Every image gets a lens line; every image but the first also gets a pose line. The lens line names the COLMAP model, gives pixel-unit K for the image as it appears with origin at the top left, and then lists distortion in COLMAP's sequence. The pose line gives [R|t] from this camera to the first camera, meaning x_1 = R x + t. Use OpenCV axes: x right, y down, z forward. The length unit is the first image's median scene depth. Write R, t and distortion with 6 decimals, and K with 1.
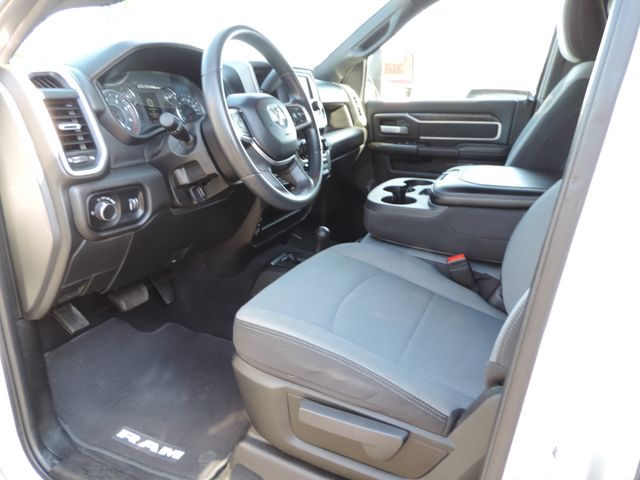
lens RADIAL K [[455.4, 0, 318.9], [0, 455.4, 236.8], [0, 0, 1]] dist [-0.026908, 0.000414]
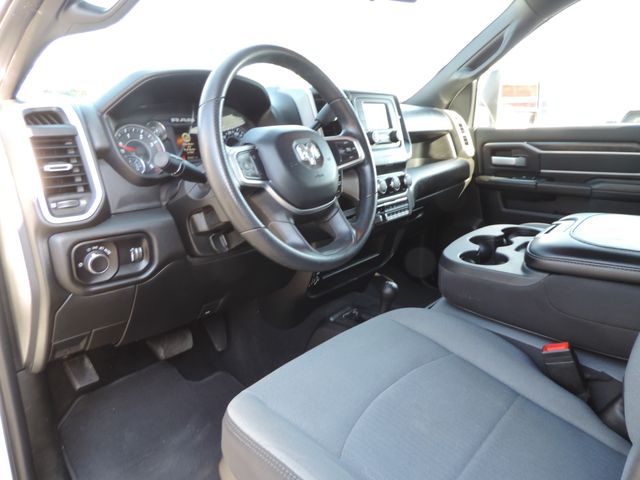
lens RADIAL K [[455.4, 0, 318.9], [0, 455.4, 236.8], [0, 0, 1]] dist [-0.026908, 0.000414]
pose [[0.960161, 0.049984, -0.274942, 0.132330], [-0.064553, 0.996935, -0.044195, -0.072085], [0.271891, 0.060183, 0.960444, 0.208259]]
